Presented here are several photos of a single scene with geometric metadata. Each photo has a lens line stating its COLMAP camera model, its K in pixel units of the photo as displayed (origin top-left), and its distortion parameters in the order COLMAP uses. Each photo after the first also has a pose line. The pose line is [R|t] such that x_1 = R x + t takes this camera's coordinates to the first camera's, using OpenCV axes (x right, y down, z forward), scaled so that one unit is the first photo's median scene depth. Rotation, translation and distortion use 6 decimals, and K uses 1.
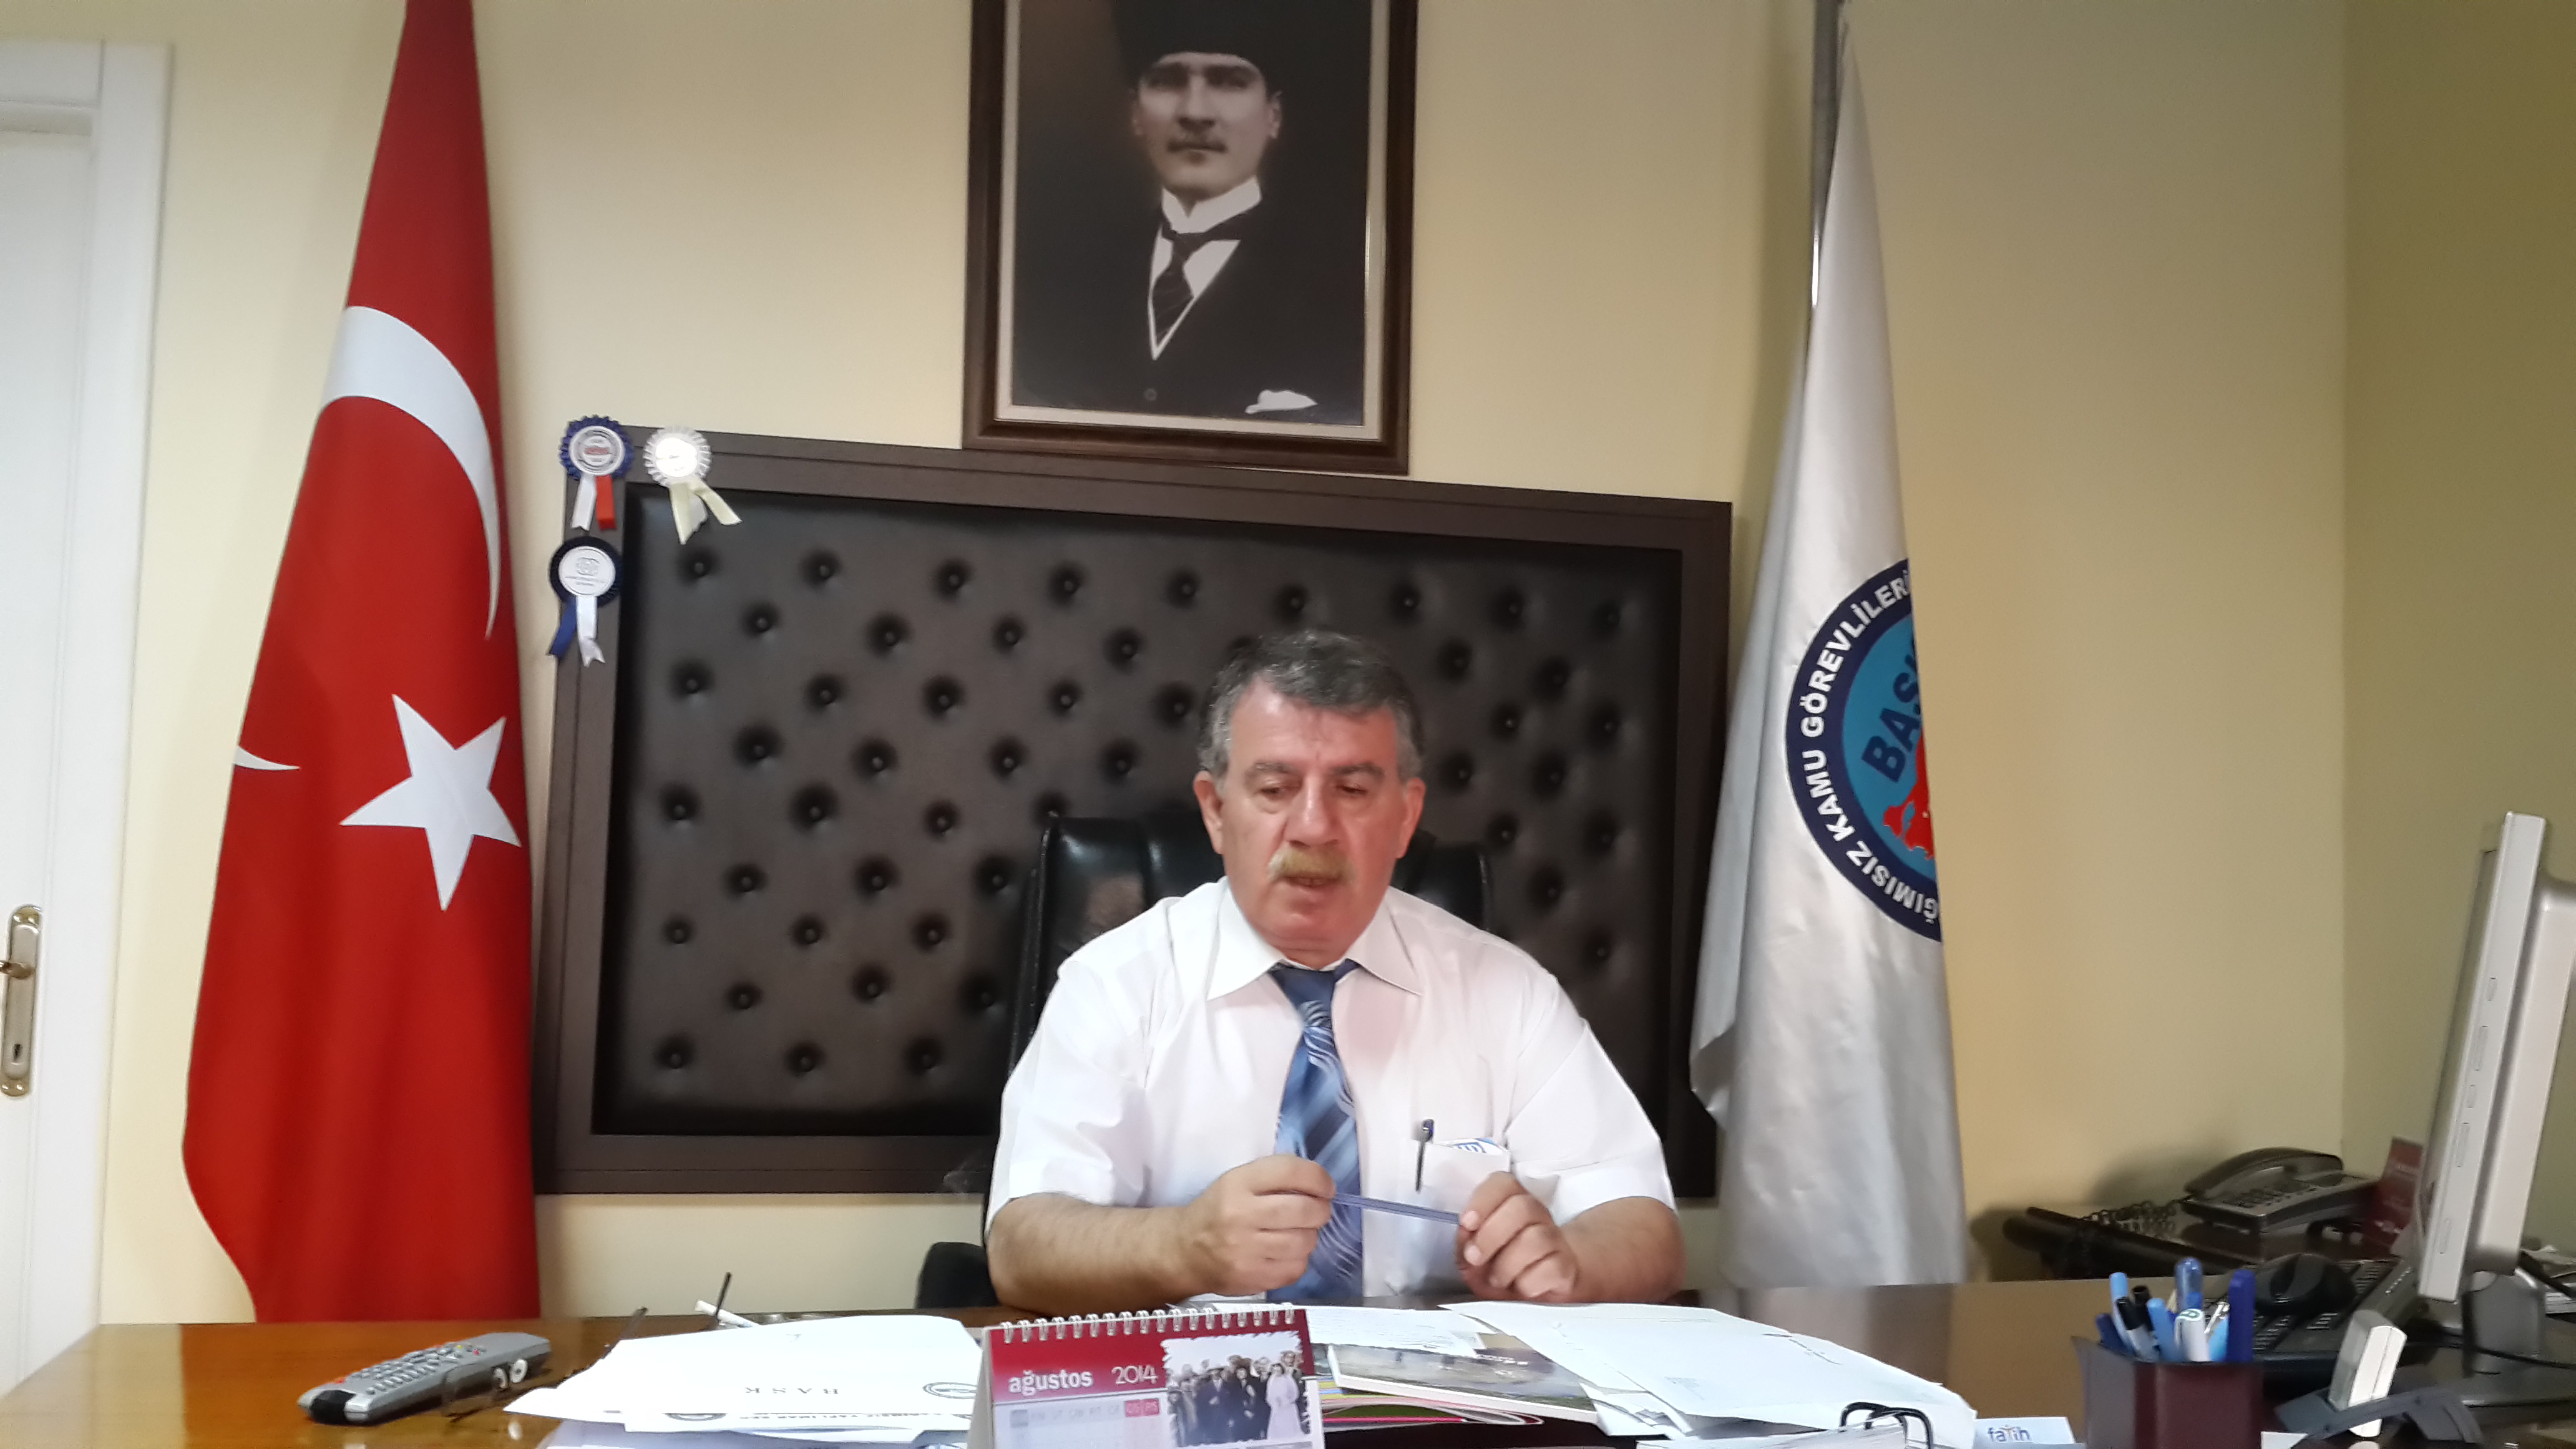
lens RADIAL K [[2347.5, 0, 1294.1], [0, 2347.5, 615.0], [0, 0, 1]] dist [0.119240, -0.245949]
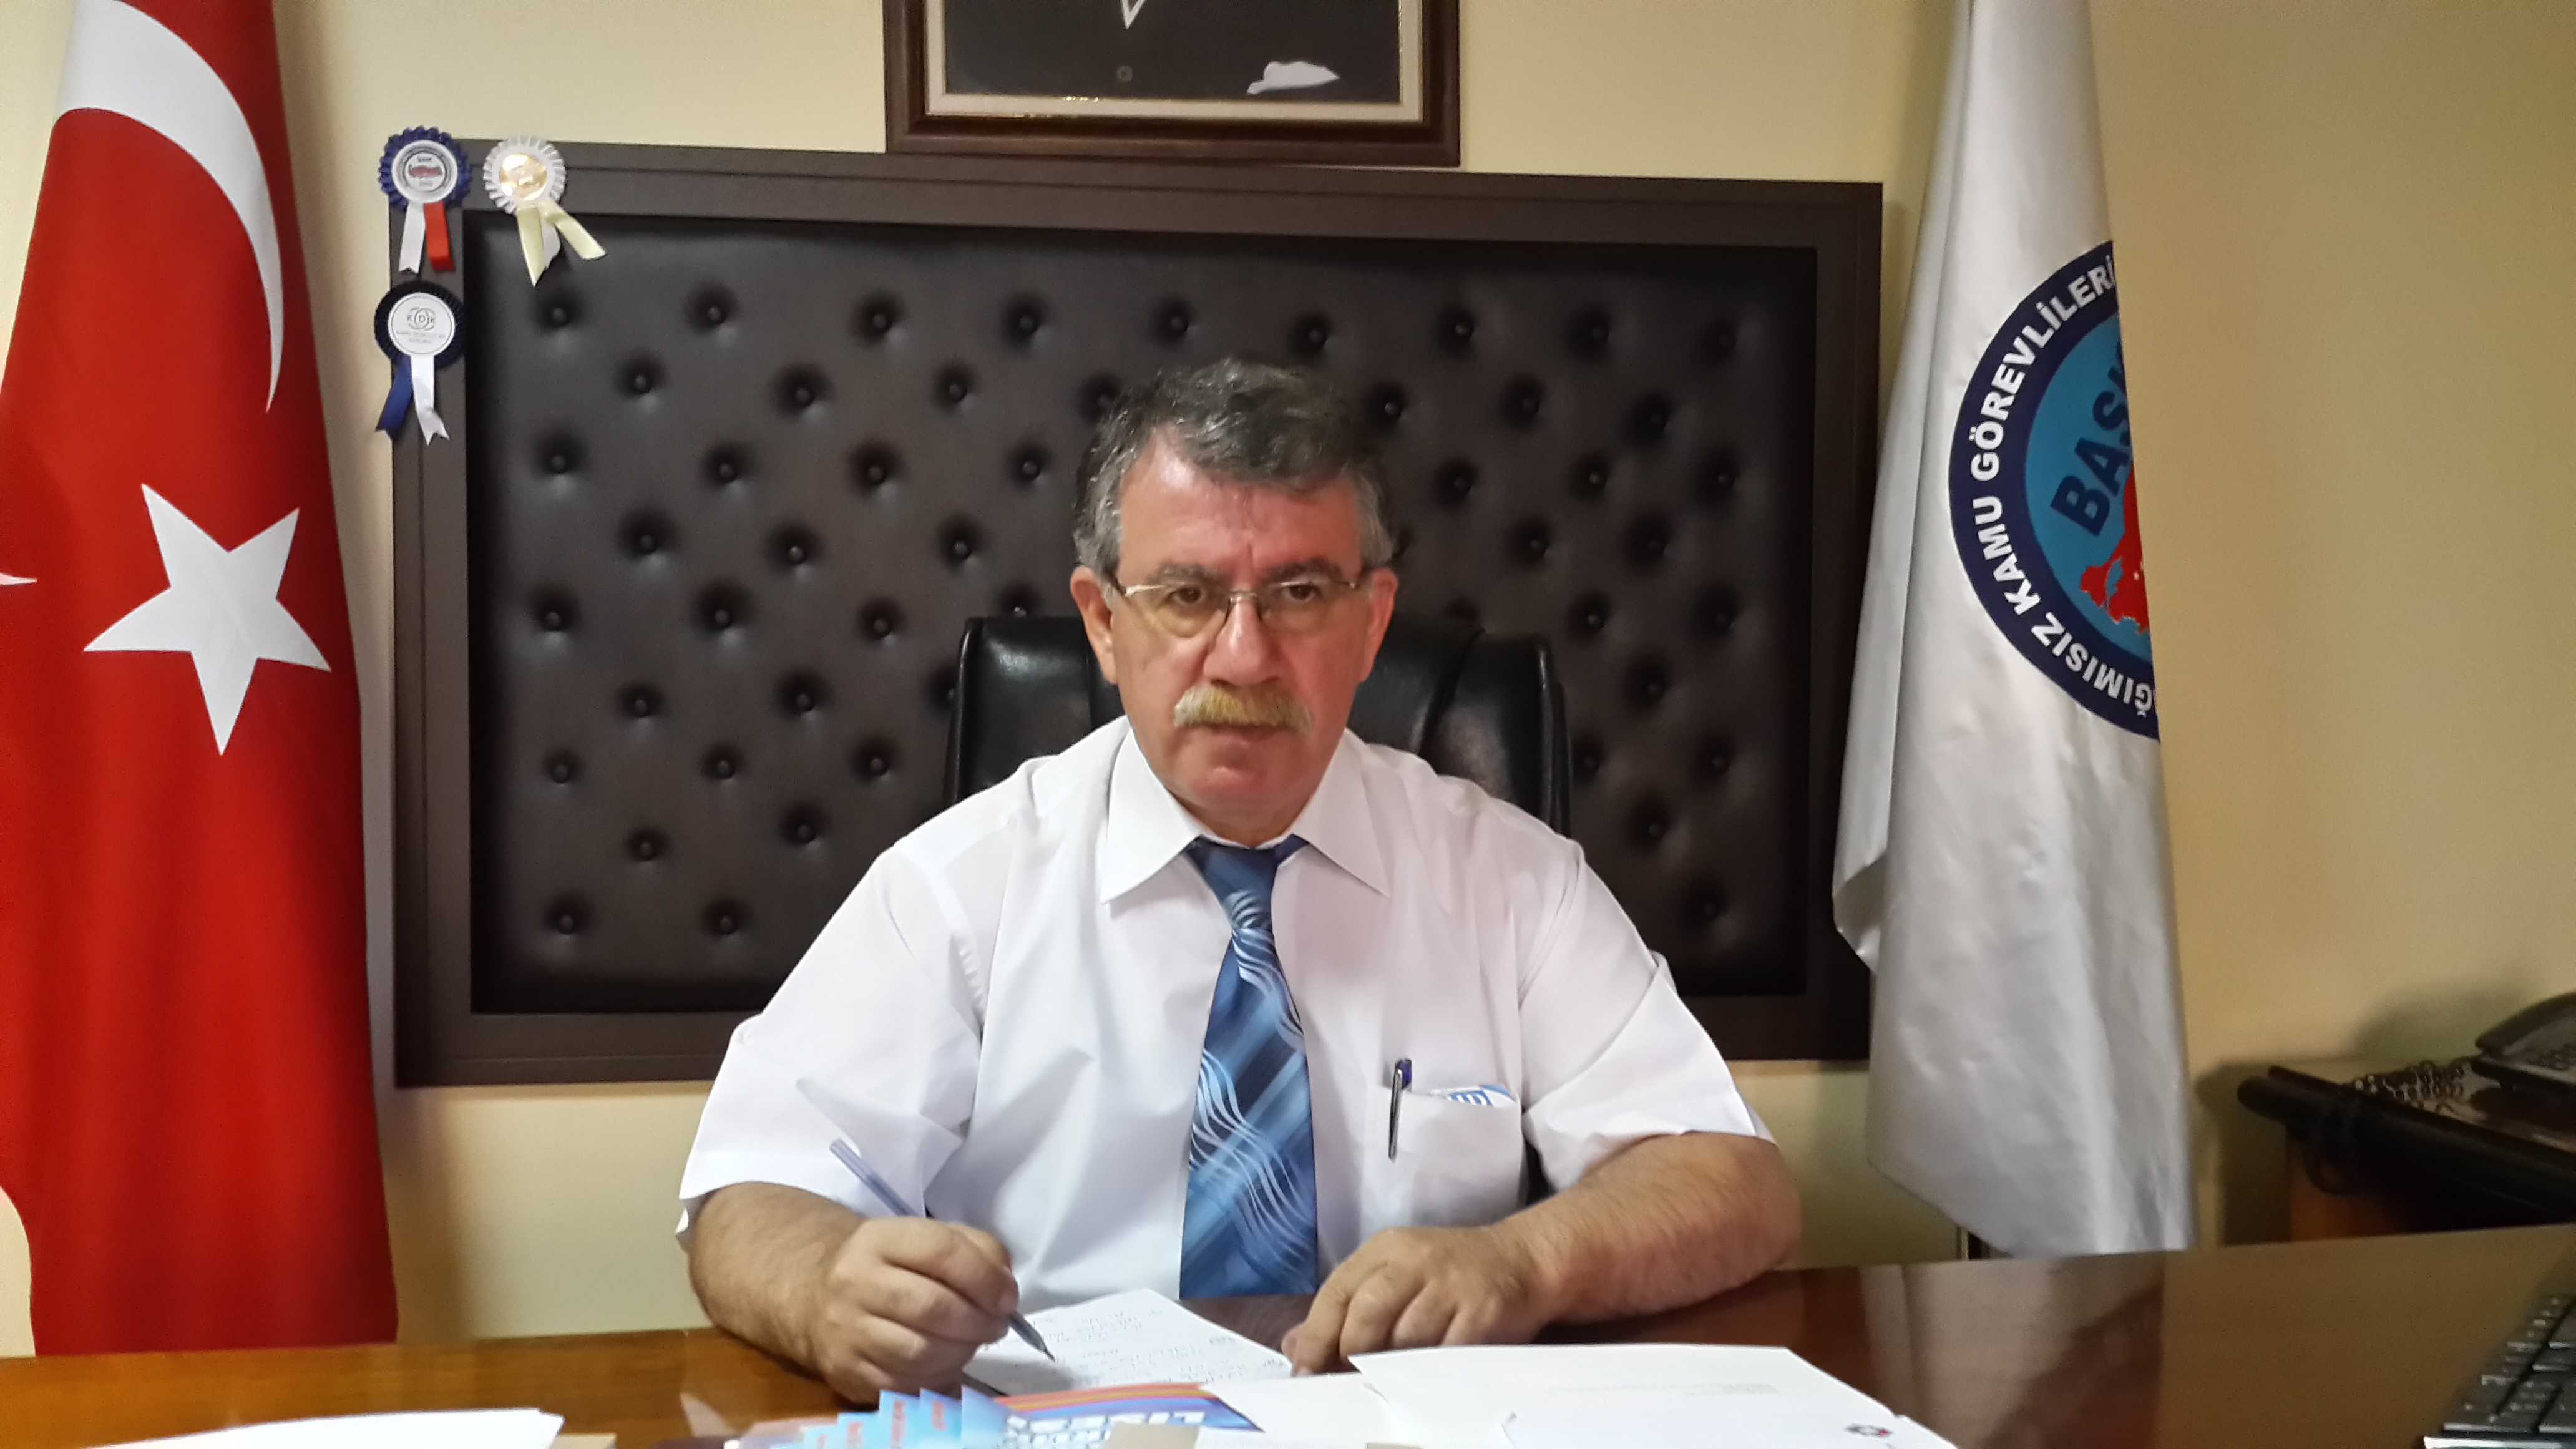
lens RADIAL K [[2392.4, 0, 1300.3], [0, 2392.4, 622.0], [0, 0, 1]] dist [0.103400, -0.277180]
pose [[0.996332, -0.029834, -0.080209, 0.059572], [0.037303, 0.994940, 0.093287, 0.016418], [0.077020, -0.095937, 0.992403, 0.203189]]
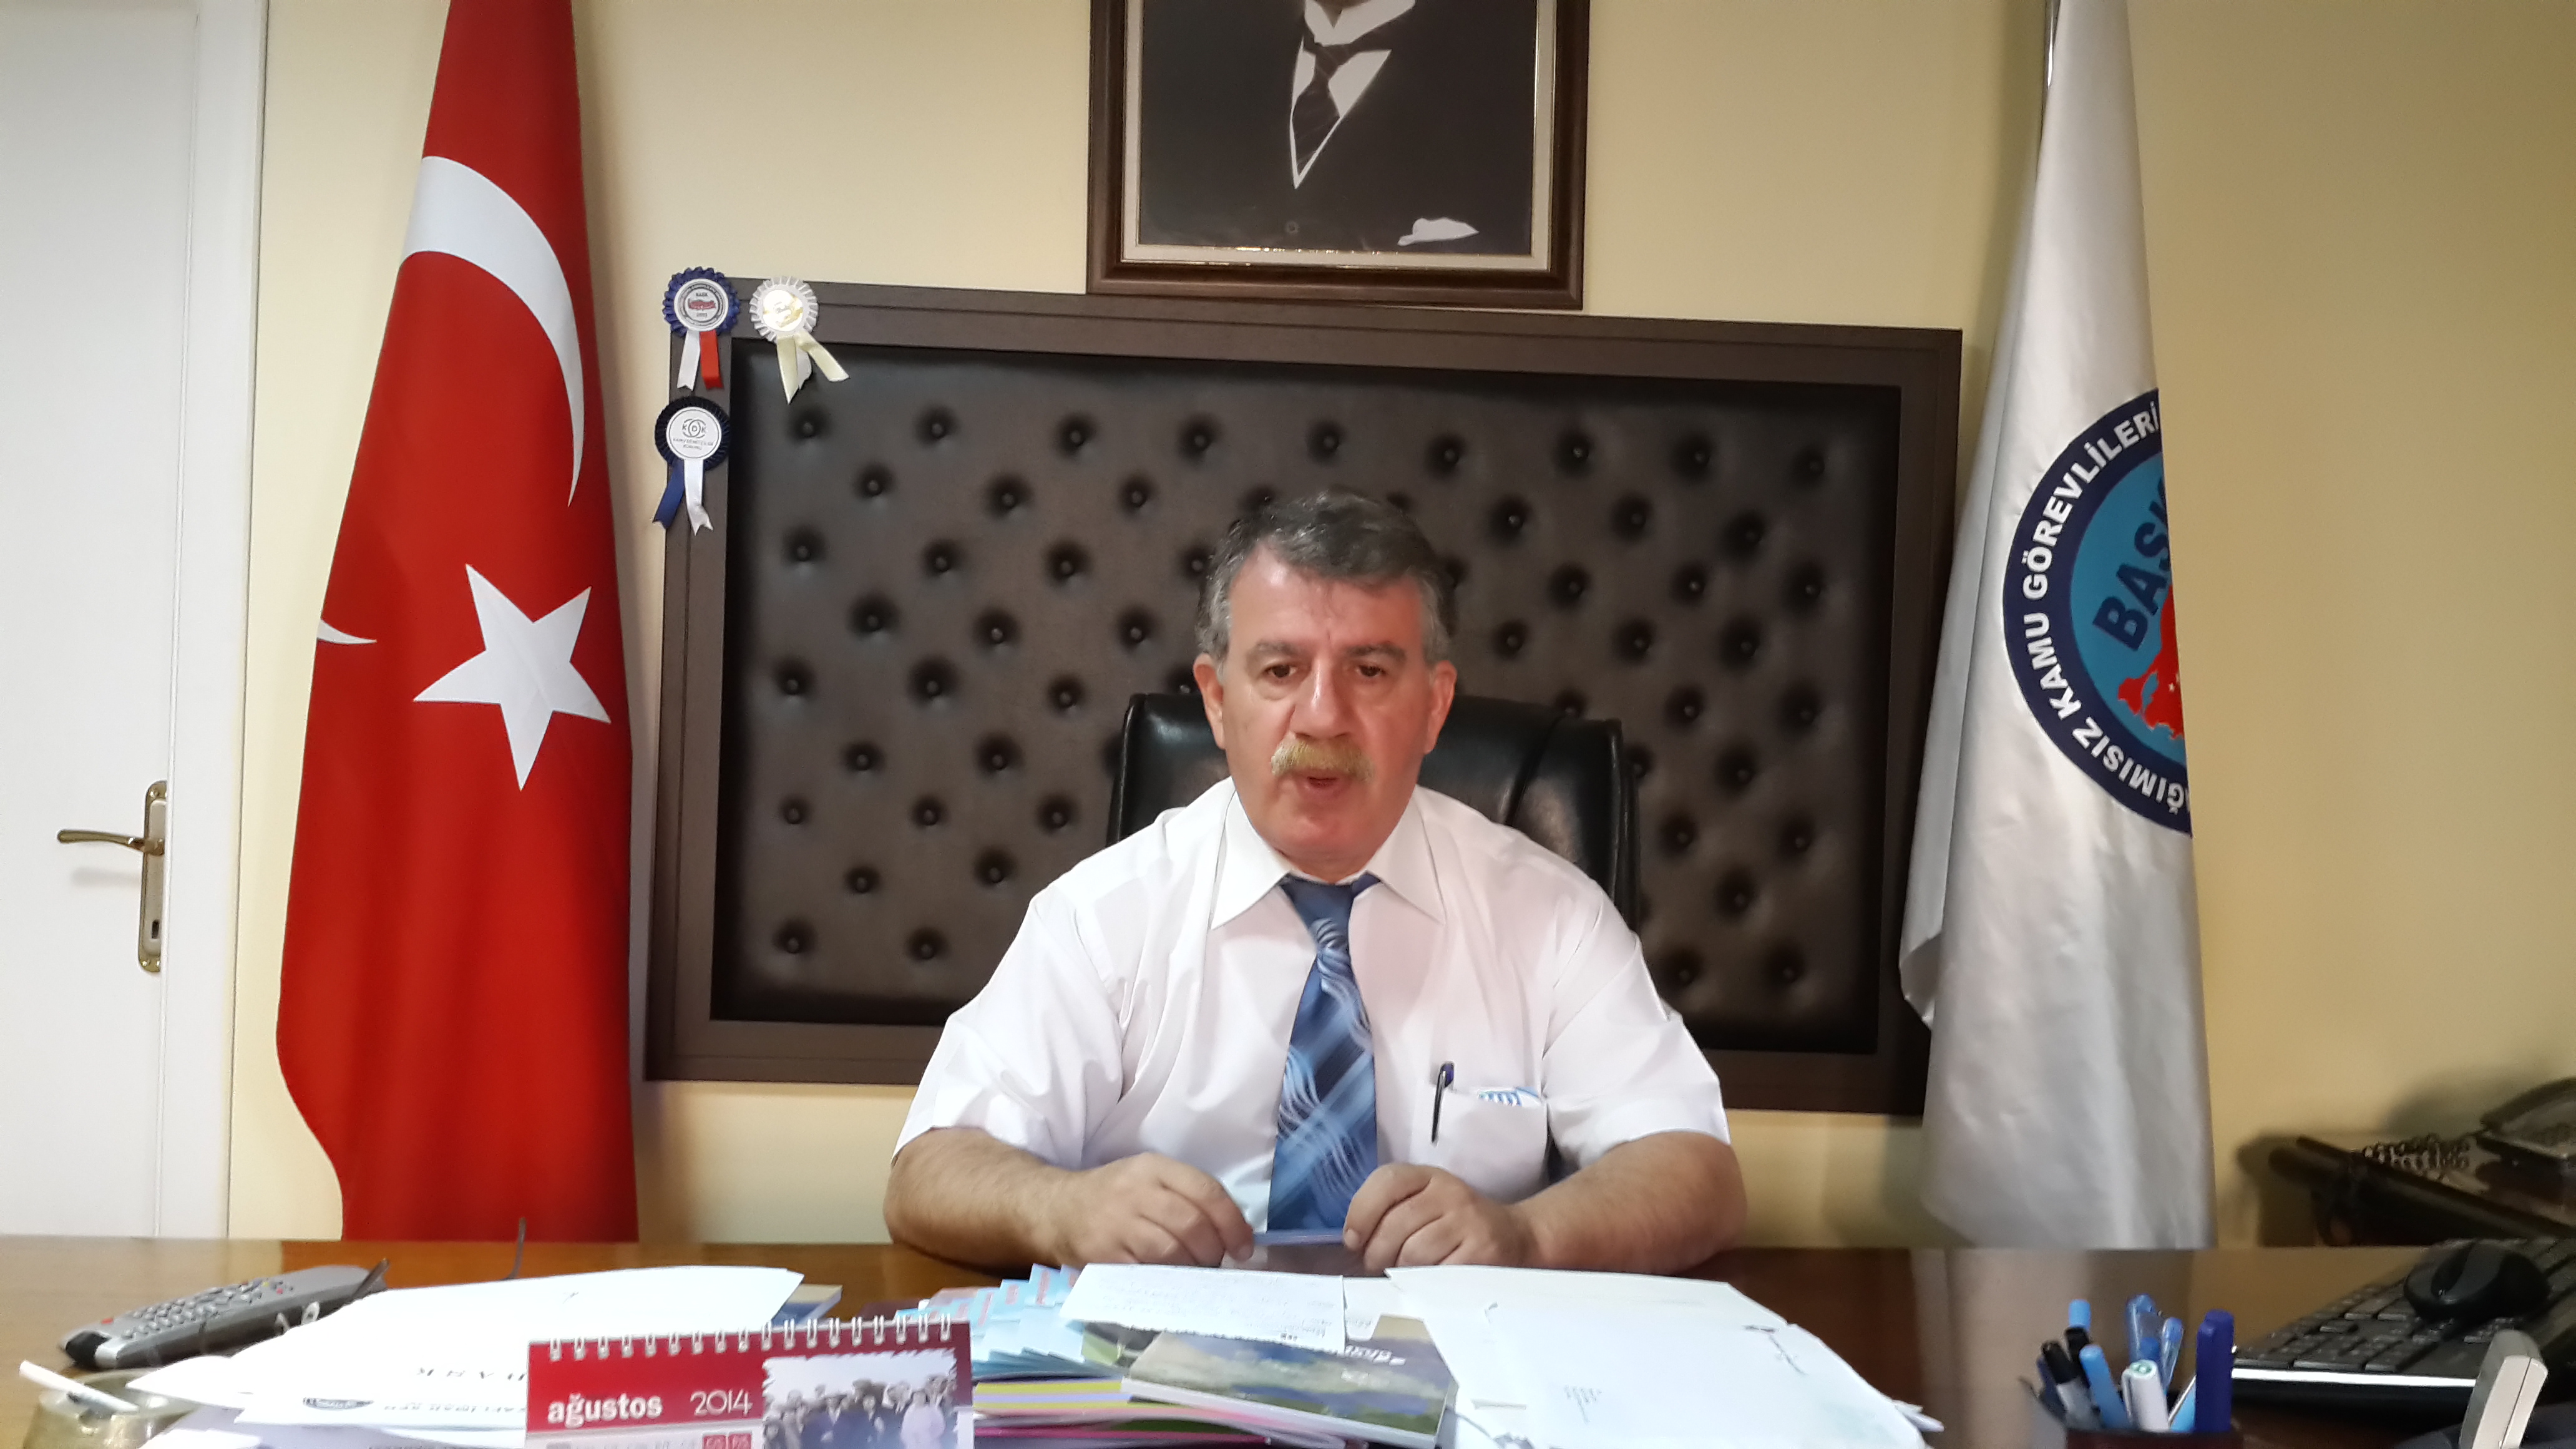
lens RADIAL K [[2370.4, 0, 1303.0], [0, 2370.4, 613.6], [0, 0, 1]] dist [0.112296, -0.242181]
pose [[0.986932, -0.006574, -0.161002, 0.095602], [0.015583, 0.998378, 0.054760, 0.005101], [0.160381, -0.056553, 0.985434, 0.092409]]
